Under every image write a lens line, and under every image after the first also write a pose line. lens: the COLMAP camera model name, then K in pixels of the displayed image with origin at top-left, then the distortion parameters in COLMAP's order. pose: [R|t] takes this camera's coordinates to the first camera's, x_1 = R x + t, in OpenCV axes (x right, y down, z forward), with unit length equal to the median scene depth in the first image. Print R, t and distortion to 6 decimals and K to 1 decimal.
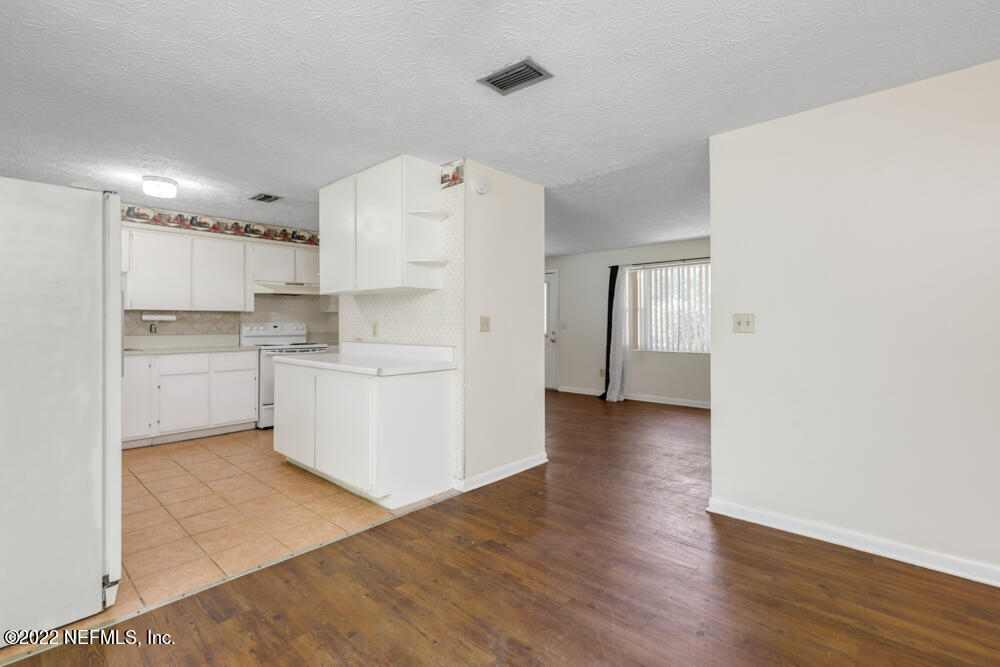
lens RADIAL K [[453.6, 0, 476.2], [0, 453.6, 320.3], [0, 0, 1]] dist [0.000621, -0.000118]
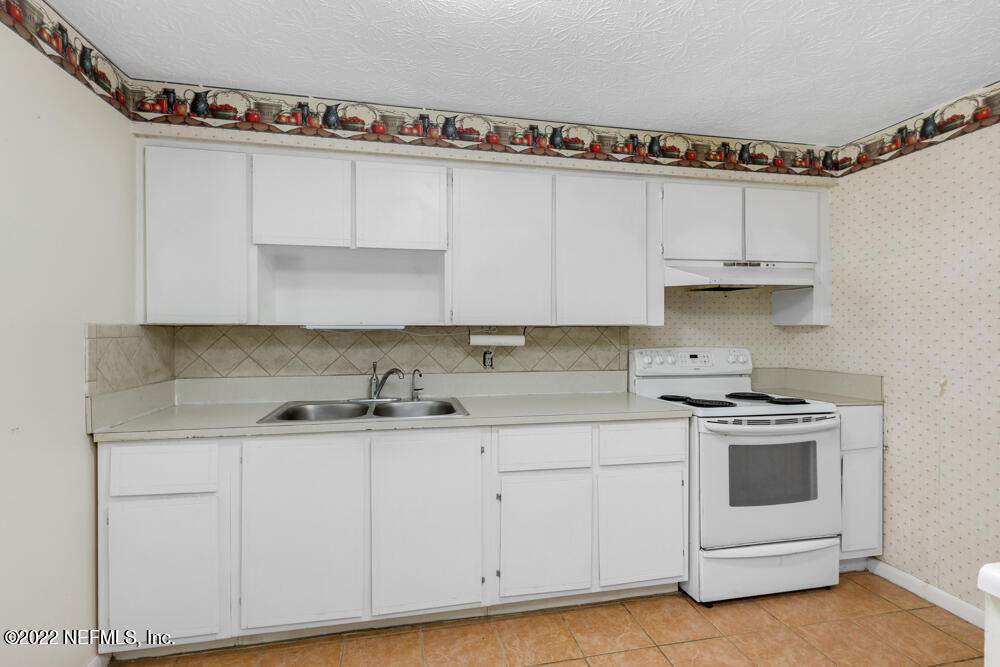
lens RADIAL K [[435.3, 0, 500.0], [0, 435.3, 333.5], [0, 0, 1]] dist [-0.001093, -0.000279]
pose [[0.826791, 0.004121, -0.562494, -0.408939], [0.001930, 0.999946, 0.010163, -0.017917], [0.562506, -0.009489, 0.826739, 0.580349]]
